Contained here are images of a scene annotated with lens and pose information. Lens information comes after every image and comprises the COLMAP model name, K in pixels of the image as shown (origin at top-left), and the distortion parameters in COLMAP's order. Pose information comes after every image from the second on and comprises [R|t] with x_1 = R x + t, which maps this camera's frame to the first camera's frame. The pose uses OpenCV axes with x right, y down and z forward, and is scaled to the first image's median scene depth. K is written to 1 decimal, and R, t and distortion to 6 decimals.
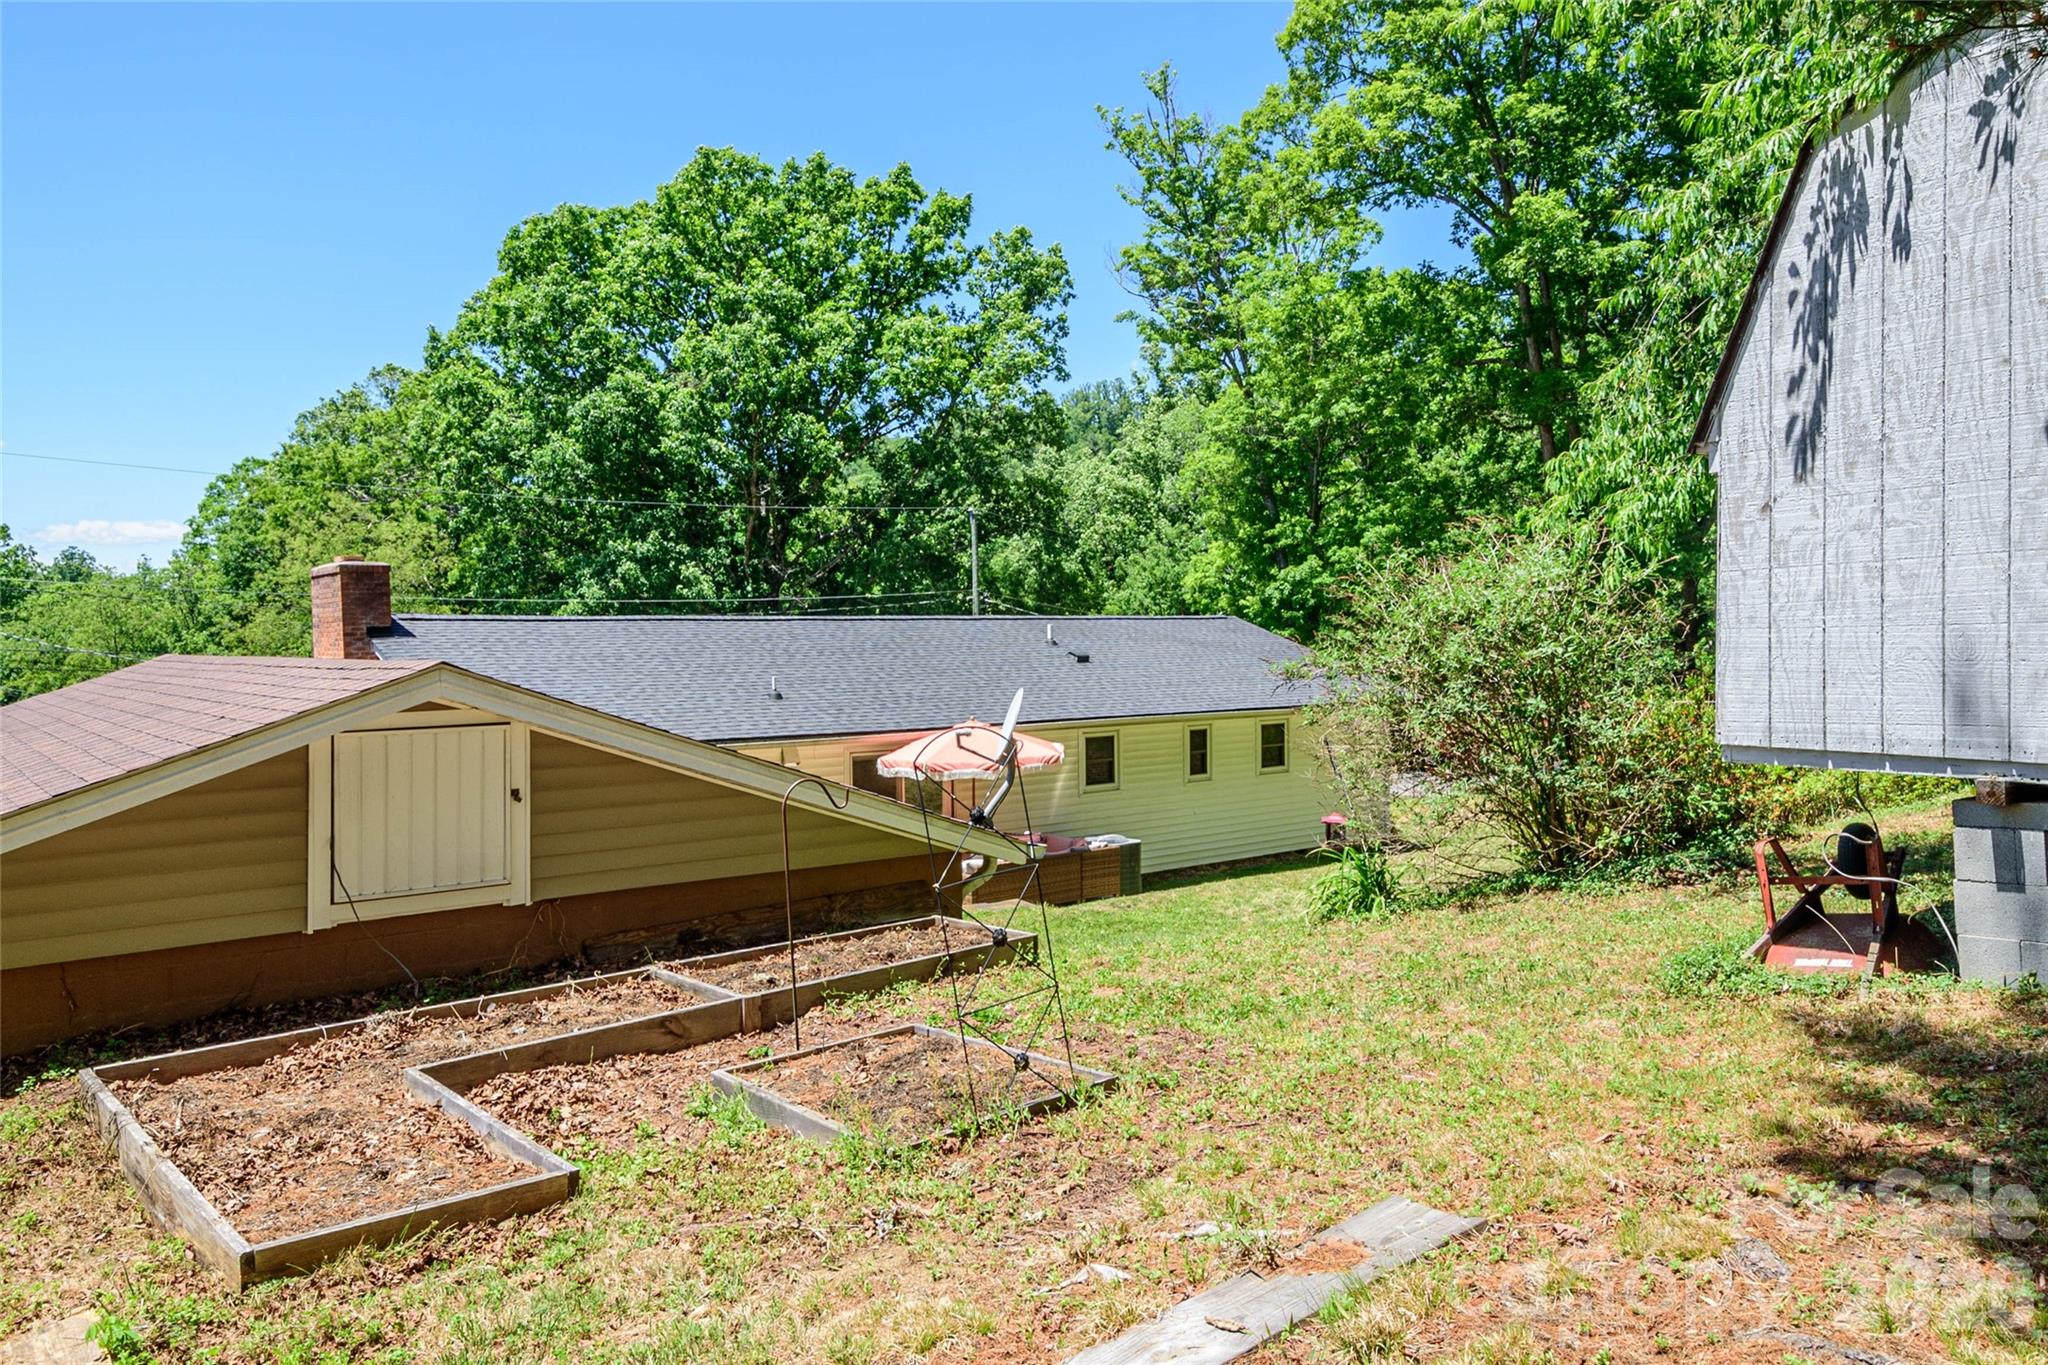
lens RADIAL K [[1234.9, 0, 1035.6], [0, 1234.9, 708.2], [0, 0, 1]] dist [0.012015, 0.001963]
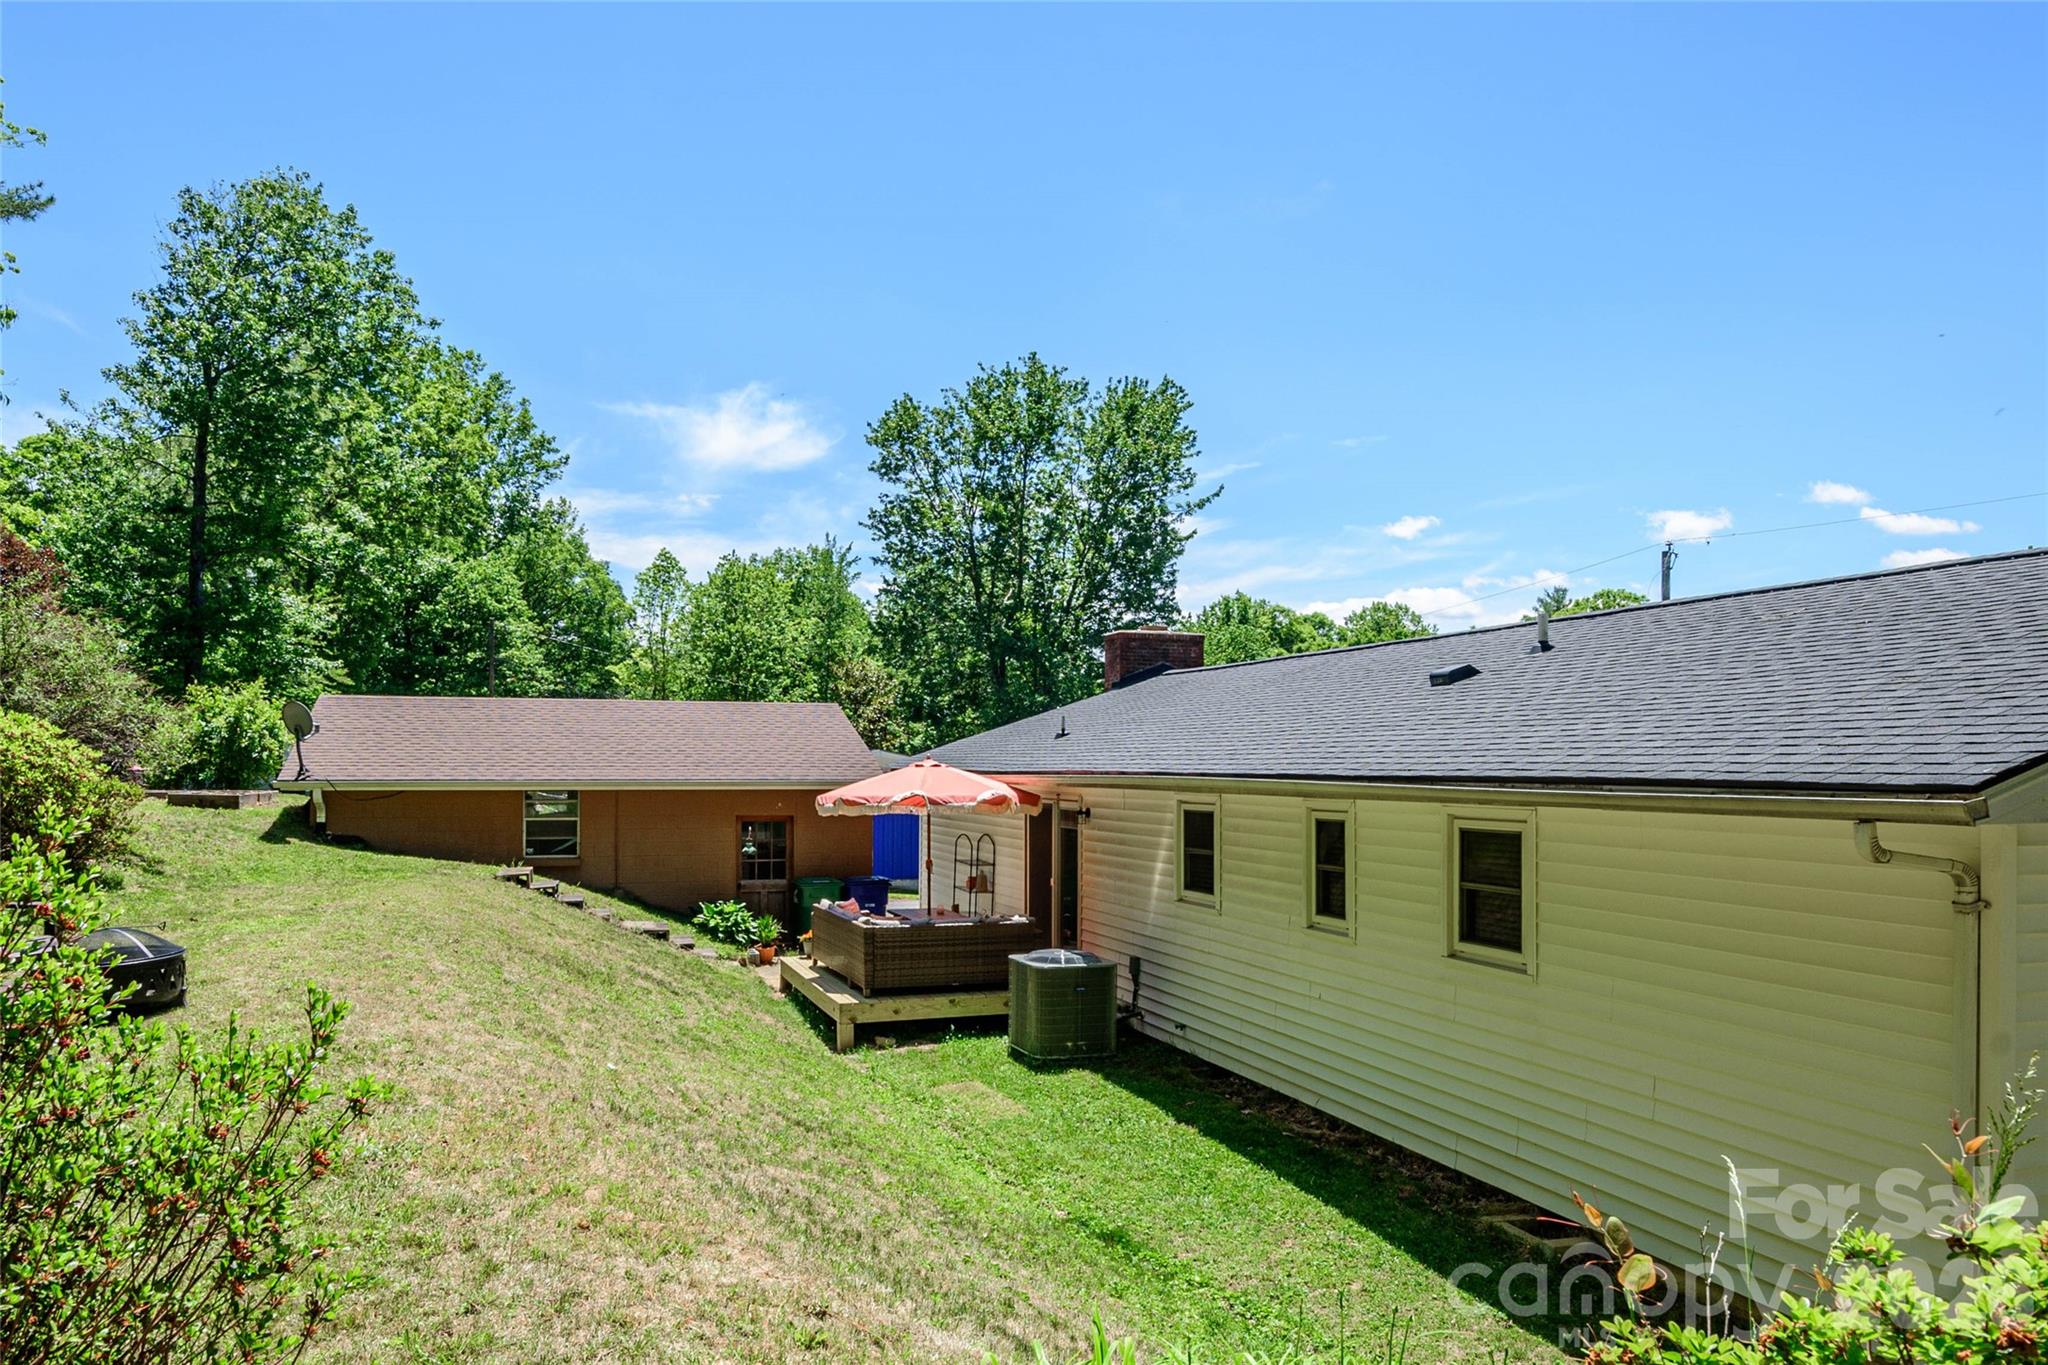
lens RADIAL K [[1412.0, 0, 977.6], [0, 1412.0, 767.3], [0, 0, 1]] dist [0.008730, -0.000576]
pose [[-0.363169, 0.009661, -0.931673, 0.261556], [-0.044104, 0.998647, 0.027547, -0.004169], [0.930679, 0.051094, -0.362252, 0.418545]]
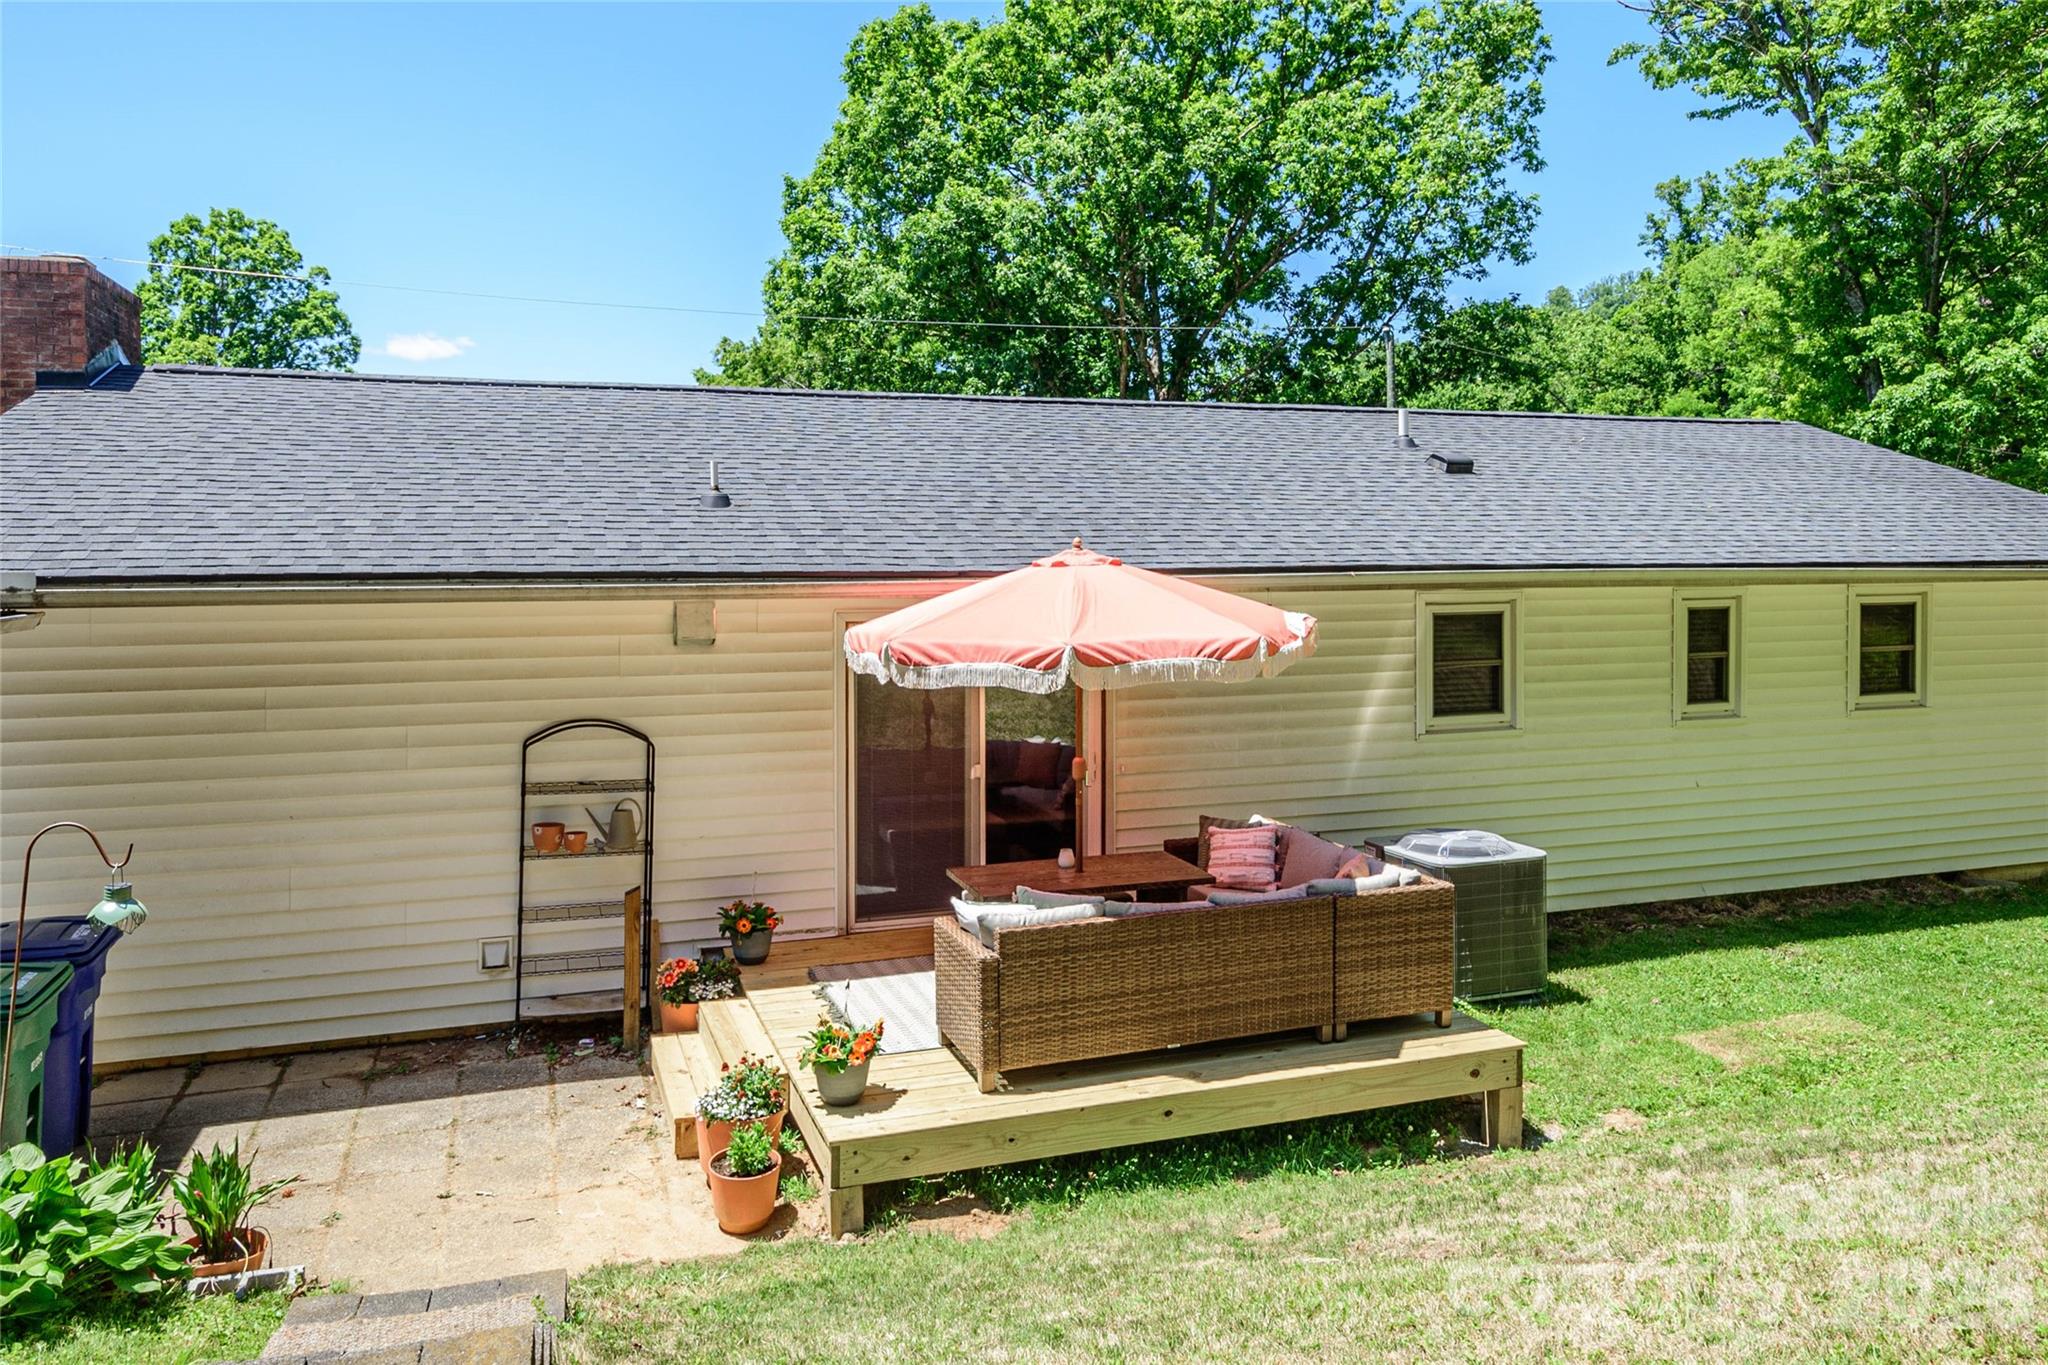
lens RADIAL K [[1374.4, 0, 1019.4], [0, 1374.4, 583.8], [0, 0, 1]] dist [0.005416, -0.002818]
pose [[0.939412, 0.013527, -0.342522, 0.025686], [-0.020993, 0.999616, -0.018099, 0.009160], [0.342146, 0.024193, 0.939335, 0.166418]]
